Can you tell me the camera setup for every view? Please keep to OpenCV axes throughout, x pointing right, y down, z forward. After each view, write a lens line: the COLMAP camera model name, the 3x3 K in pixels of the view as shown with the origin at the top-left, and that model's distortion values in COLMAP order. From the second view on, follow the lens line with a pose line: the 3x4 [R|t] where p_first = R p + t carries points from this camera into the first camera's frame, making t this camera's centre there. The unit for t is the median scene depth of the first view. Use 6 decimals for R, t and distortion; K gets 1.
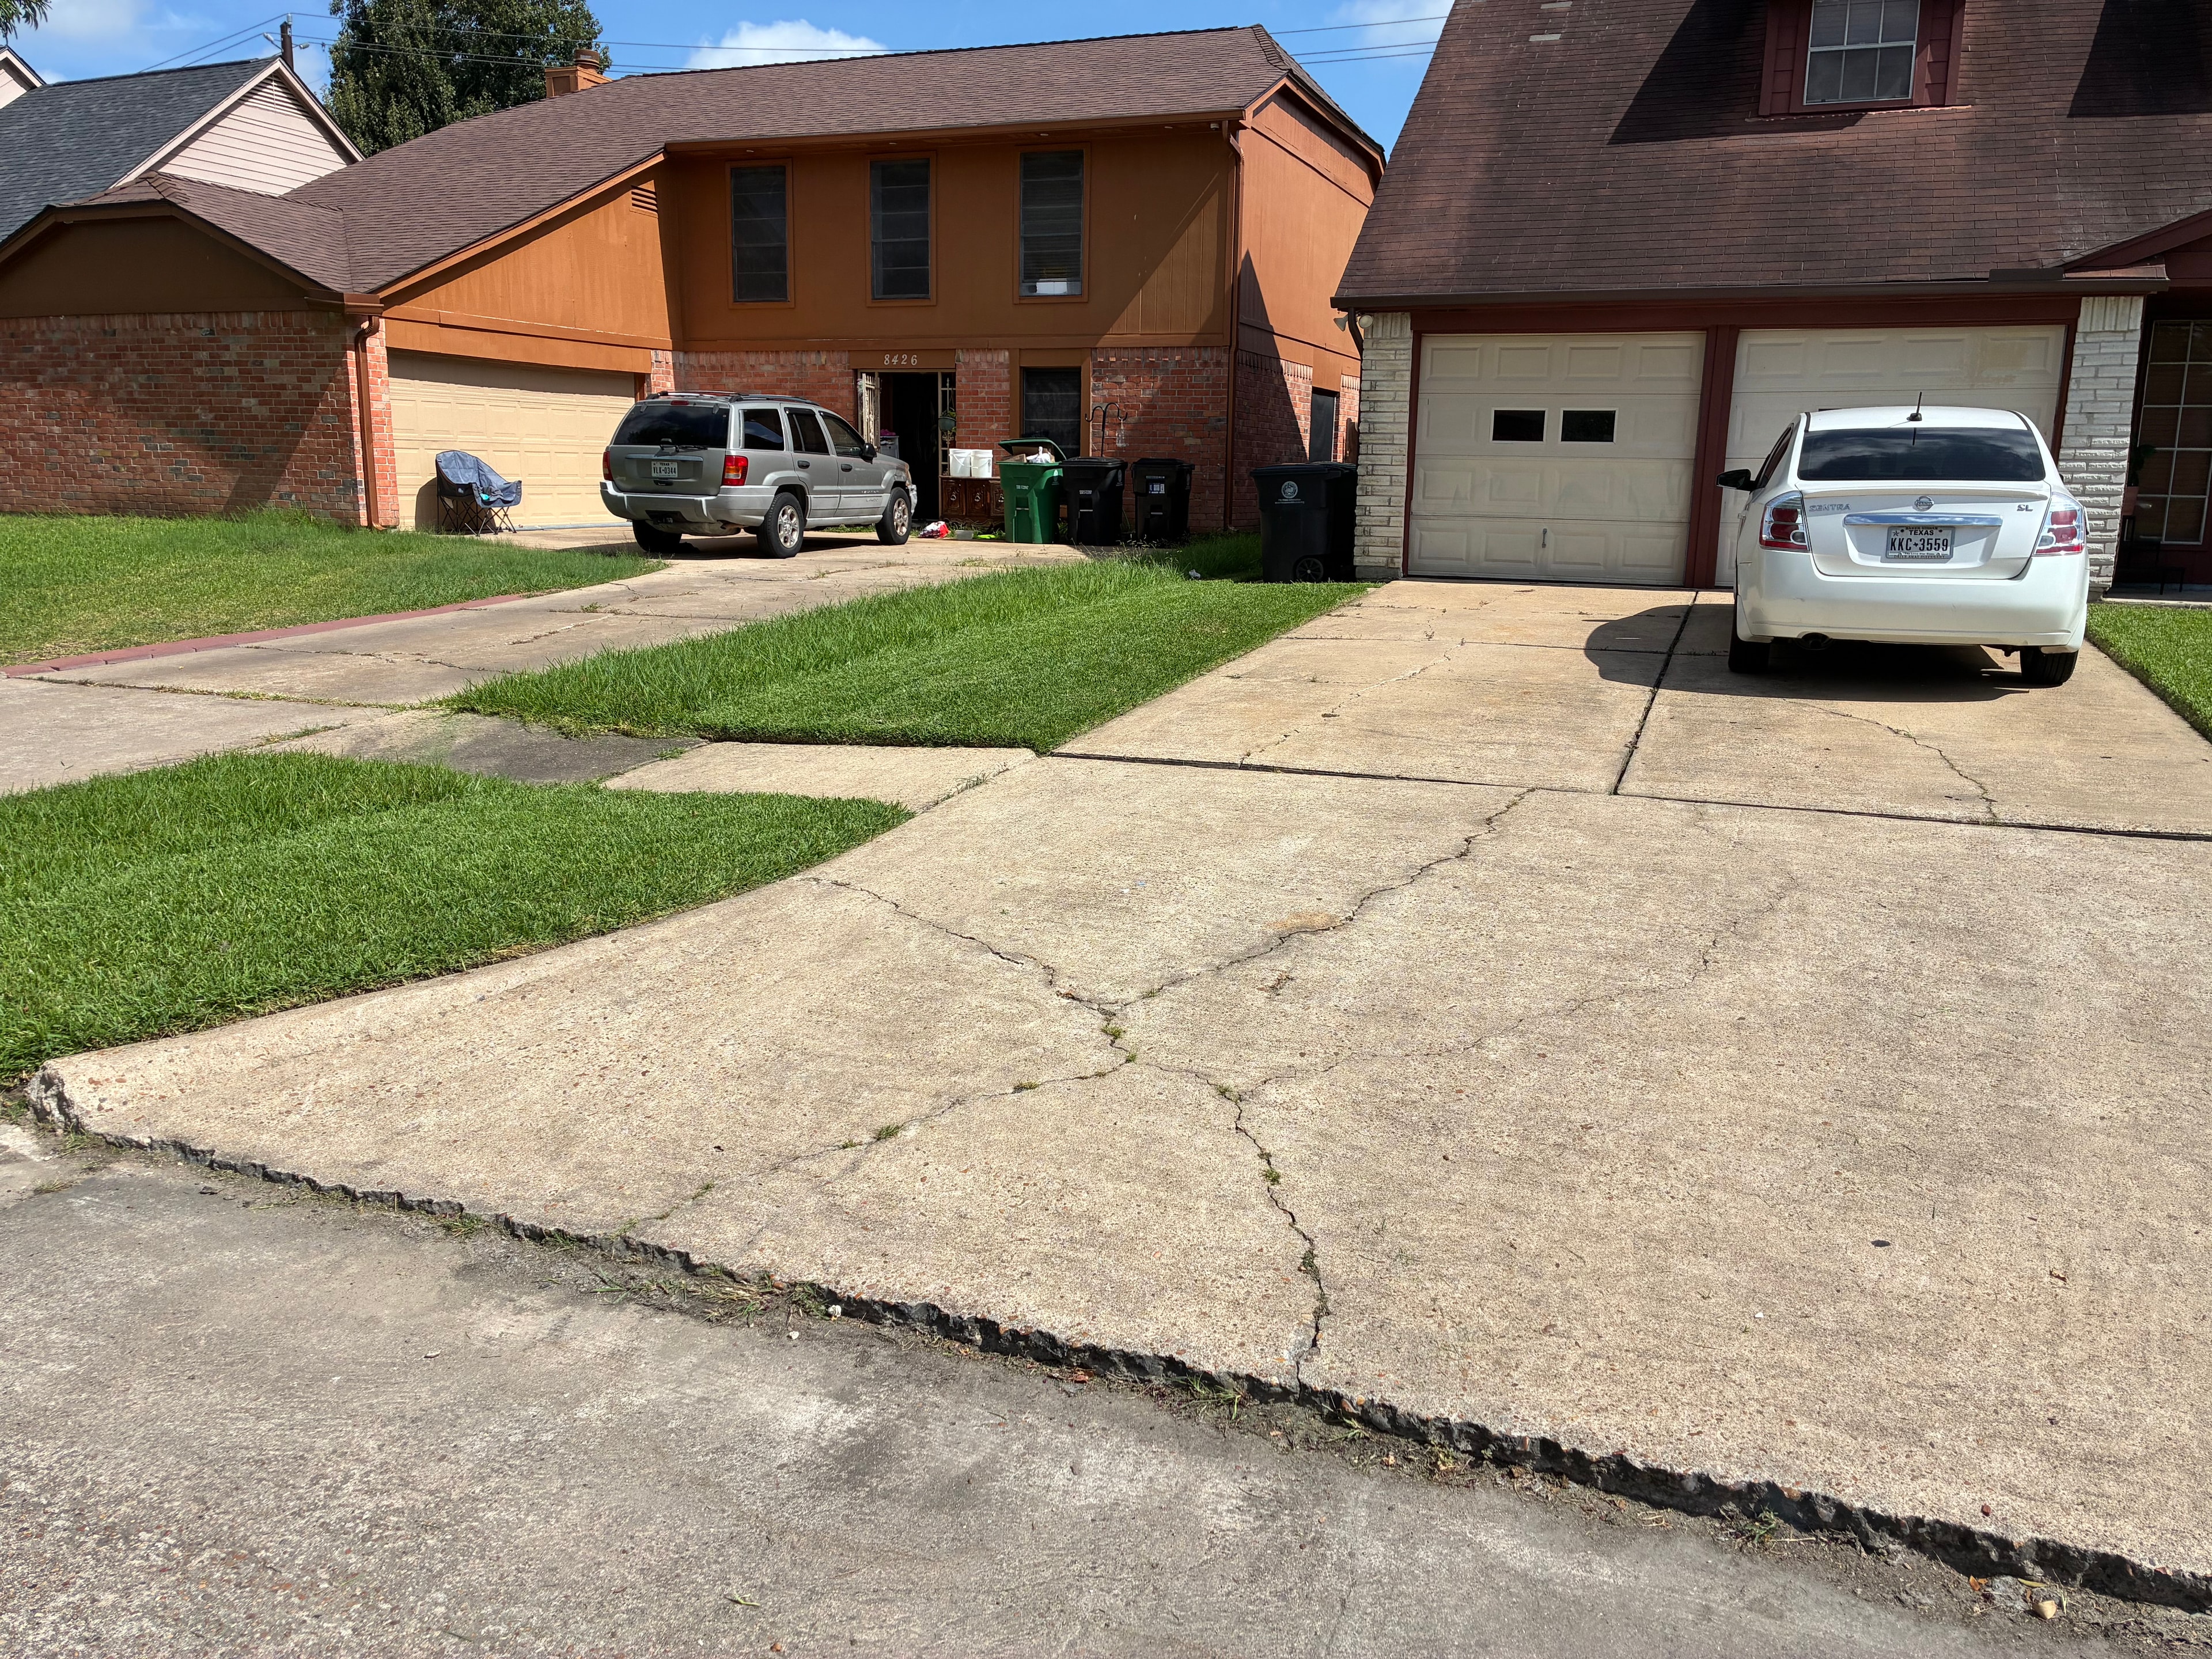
lens RADIAL K [[1671.8, 0, 1105.6], [0, 1671.8, 812.0], [0, 0, 1]] dist [0.041272, -0.057994]
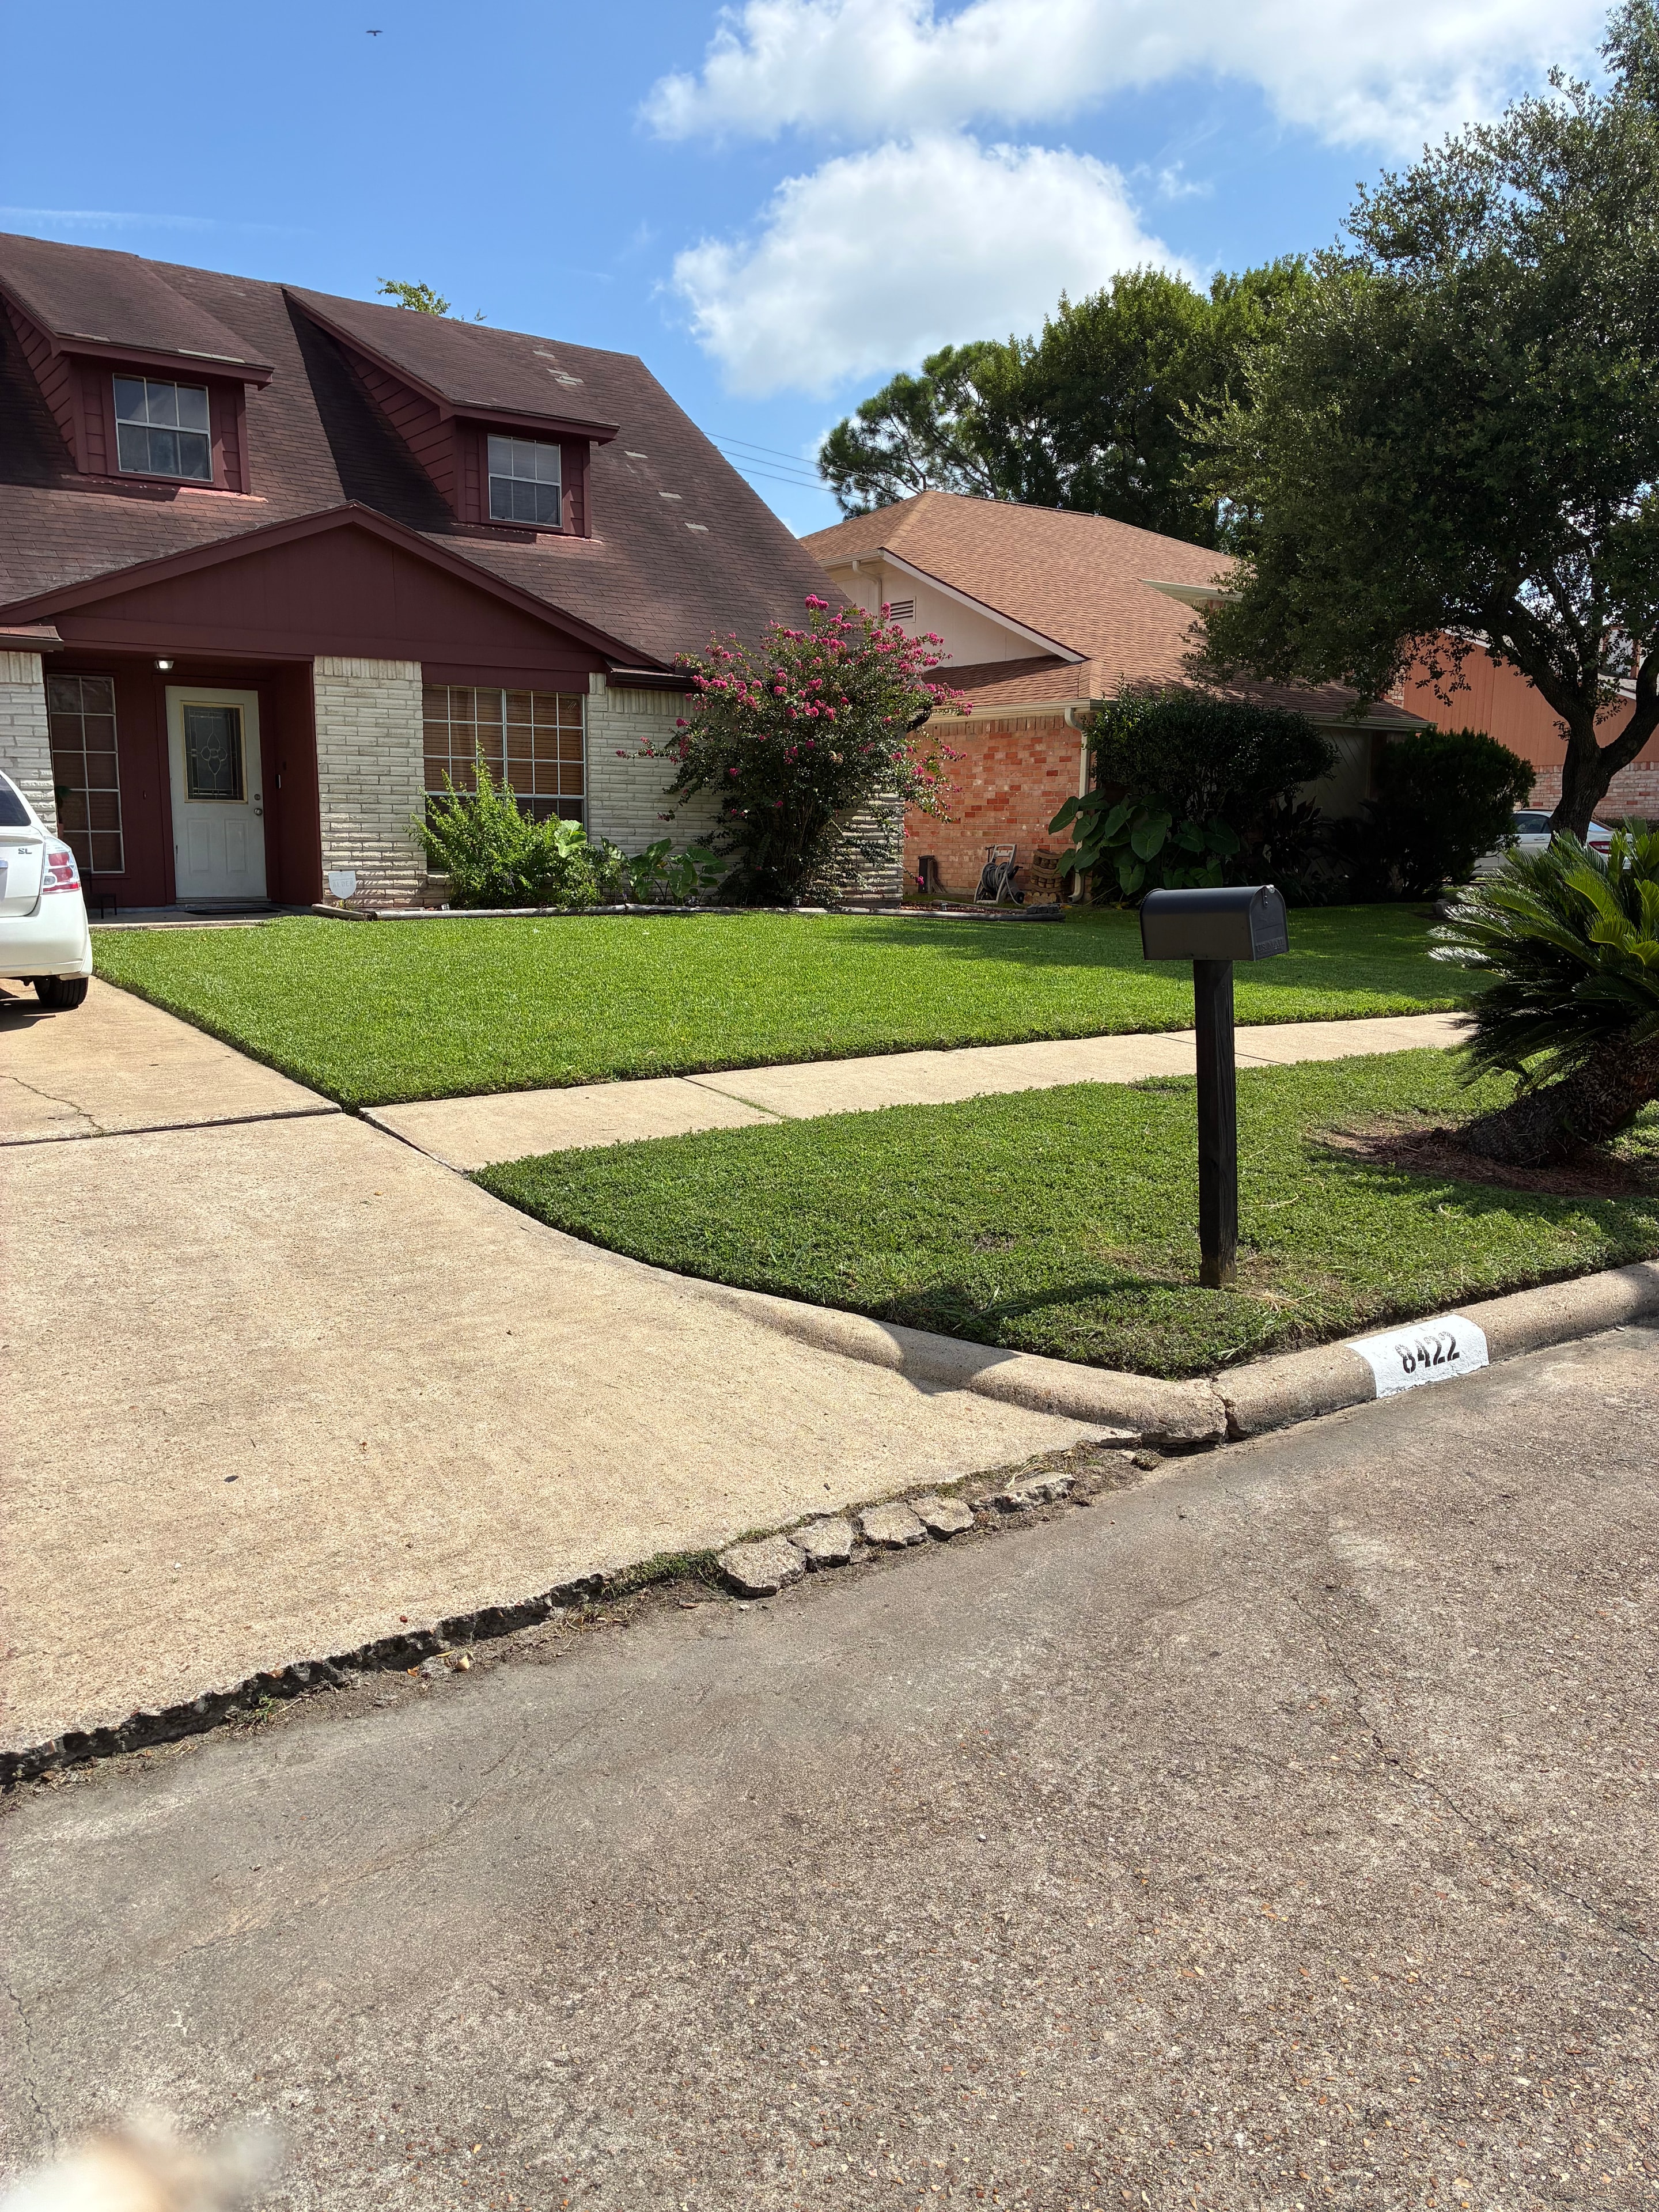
lens RADIAL K [[1671.8, 0, 814.4], [0, 1671.8, 1109.0], [0, 0, 1]] dist [0.041272, -0.057994]
pose [[0.538928, -0.150908, 0.828724, -0.156232], [0.163619, 0.983837, 0.072751, -0.014608], [-0.826308, 0.096387, 0.554909, -0.027185]]
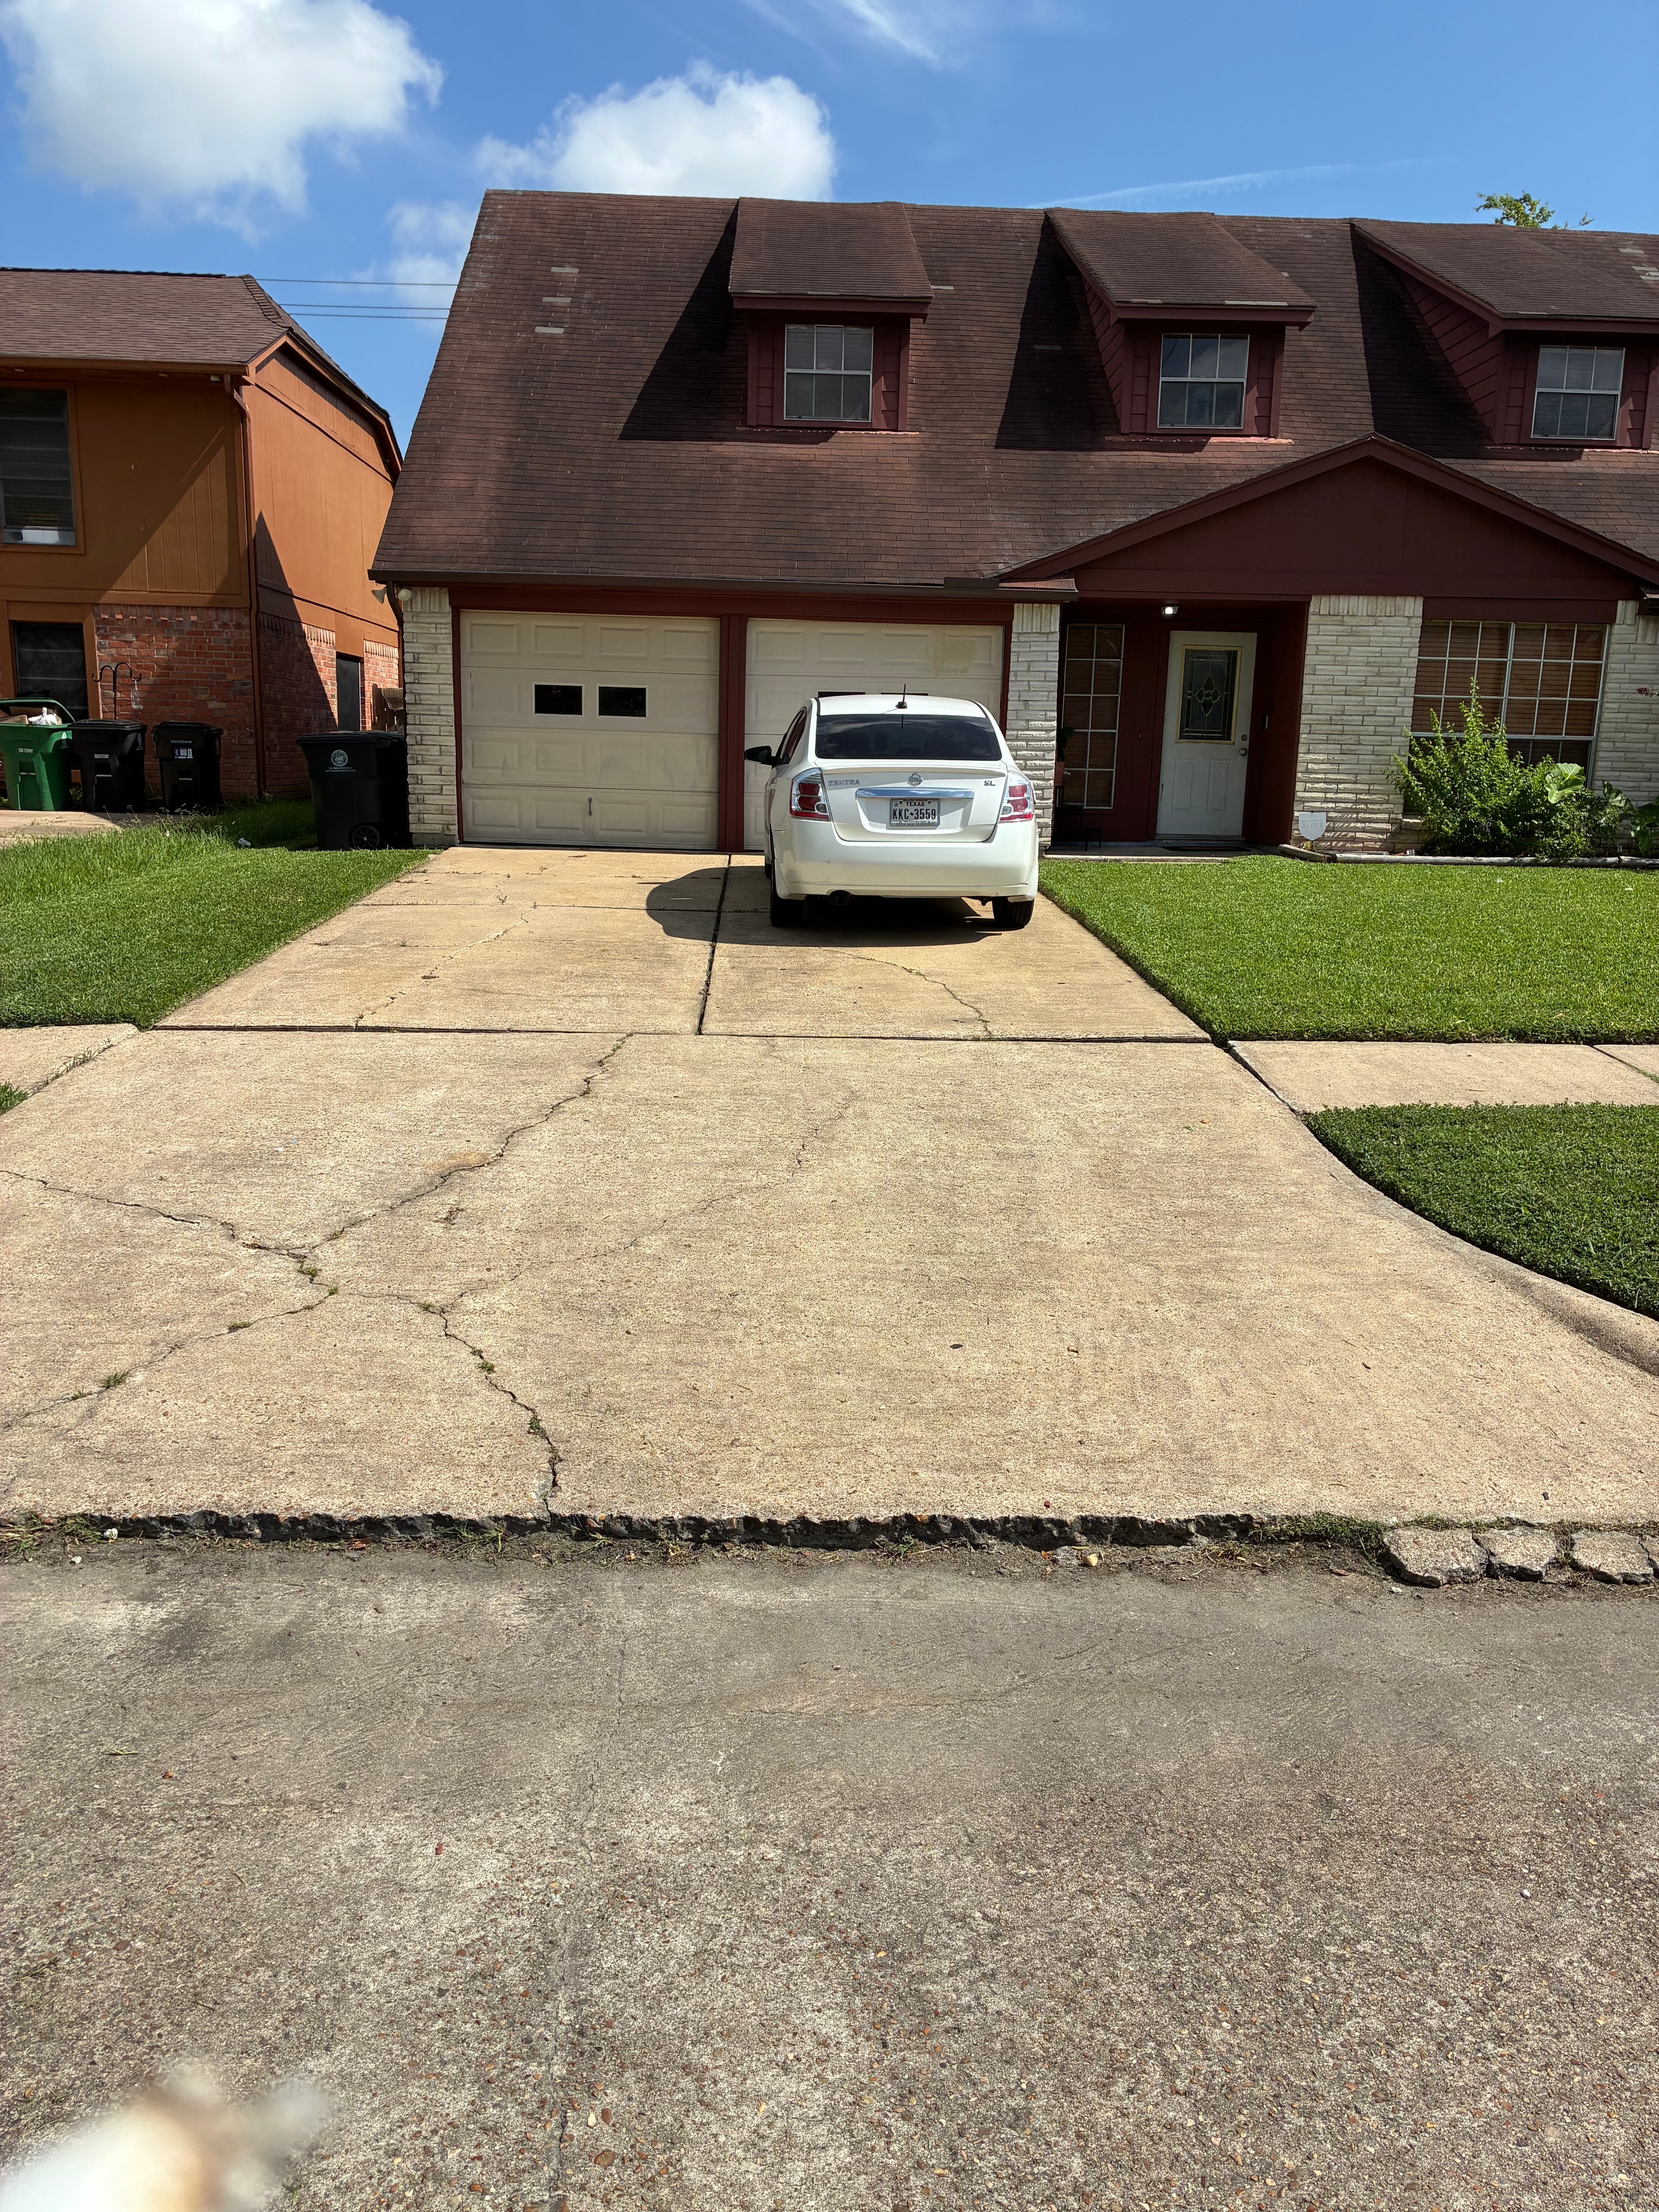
lens RADIAL K [[1671.8, 0, 811.5], [0, 1671.8, 1098.3], [0, 0, 1]] dist [0.041272, -0.057994]
pose [[0.920675, -0.072539, 0.383531, -0.079016], [0.067488, 0.997365, 0.026629, 0.009262], [-0.384451, 0.001367, 0.923144, -0.102633]]
